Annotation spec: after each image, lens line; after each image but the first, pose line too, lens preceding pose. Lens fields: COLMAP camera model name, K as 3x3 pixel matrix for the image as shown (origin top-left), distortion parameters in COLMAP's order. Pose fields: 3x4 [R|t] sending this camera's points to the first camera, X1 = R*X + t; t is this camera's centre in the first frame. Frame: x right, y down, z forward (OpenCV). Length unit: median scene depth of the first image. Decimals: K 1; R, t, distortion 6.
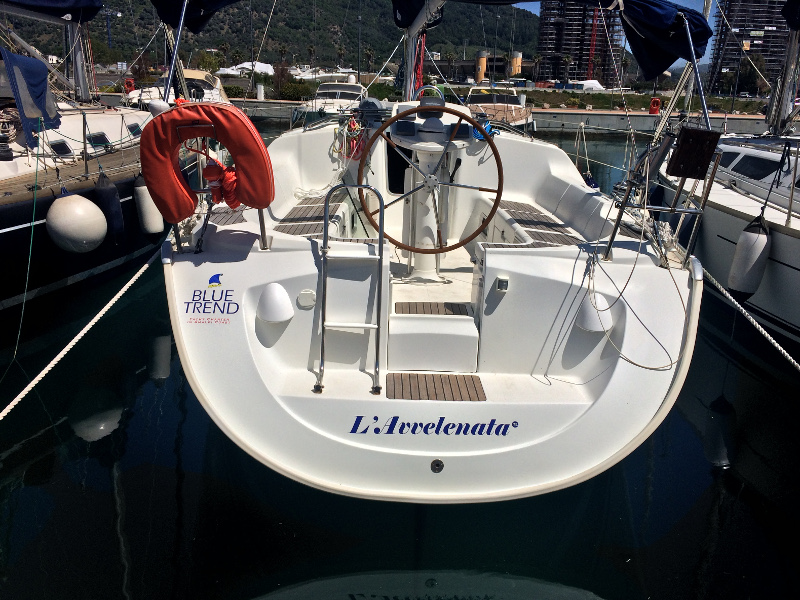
lens RADIAL K [[679.8, 0, 399.6], [0, 679.8, 301.4], [0, 0, 1]] dist [0.044401, -0.004433]
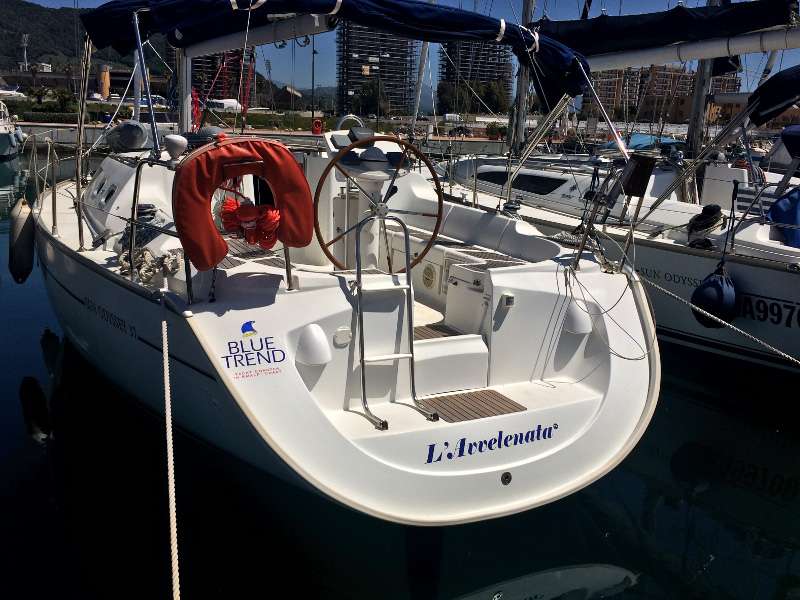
lens RADIAL K [[696.1, 0, 400.6], [0, 696.1, 299.4], [0, 0, 1]] dist [0.051985, 0.003164]
pose [[0.909405, -0.102229, 0.403152, -0.457858], [0.116757, 0.993093, -0.011550, -0.035297], [-0.399187, 0.057575, 0.915060, 0.059249]]
